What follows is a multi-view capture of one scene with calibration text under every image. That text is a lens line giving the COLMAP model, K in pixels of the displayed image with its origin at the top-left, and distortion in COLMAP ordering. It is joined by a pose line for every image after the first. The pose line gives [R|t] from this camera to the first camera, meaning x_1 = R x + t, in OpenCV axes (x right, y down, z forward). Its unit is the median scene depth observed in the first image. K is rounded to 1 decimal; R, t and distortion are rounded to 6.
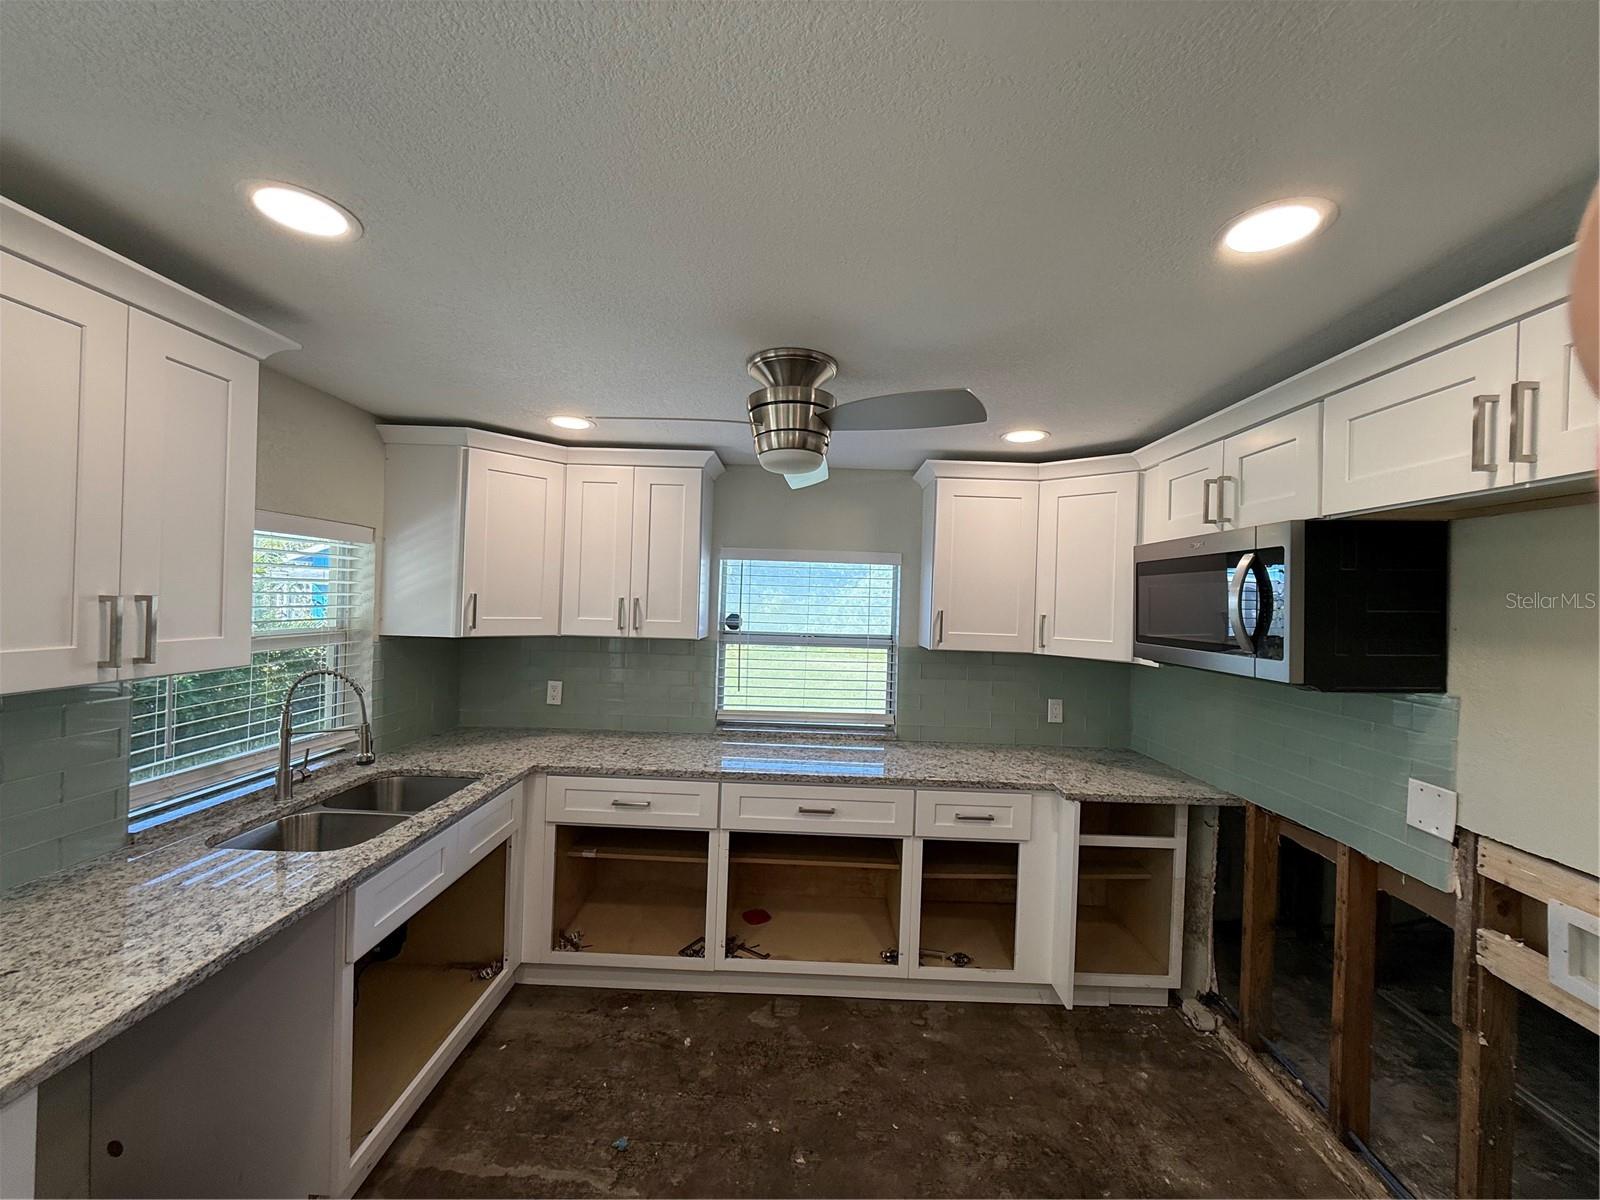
lens RADIAL K [[636.4, 0, 805.0], [0, 636.4, 602.9], [0, 0, 1]] dist [-0.001061, 0.000289]
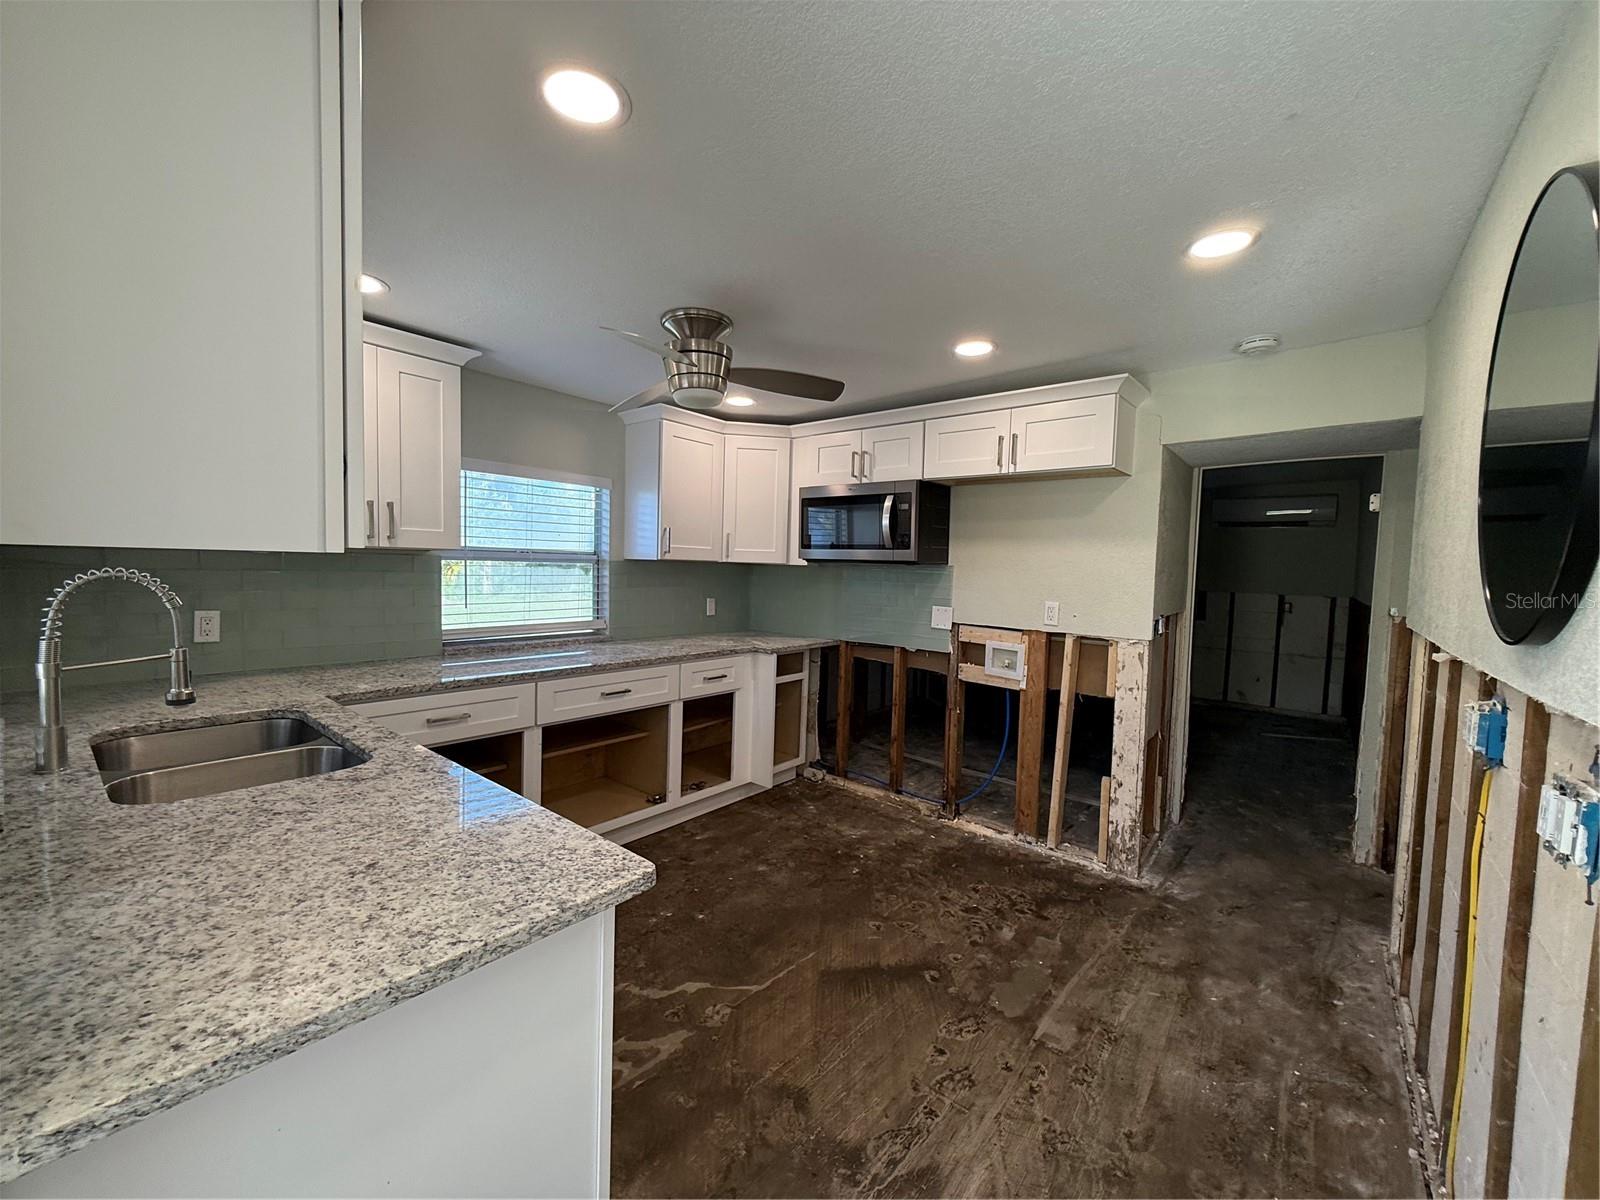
lens RADIAL K [[636.4, 0, 805.0], [0, 636.4, 602.9], [0, 0, 1]] dist [-0.001061, 0.000289]
pose [[0.622497, -0.058973, 0.780397, -0.669906], [-0.006138, 0.996758, 0.080218, 0.063747], [-0.782598, -0.054726, 0.620117, 0.003089]]
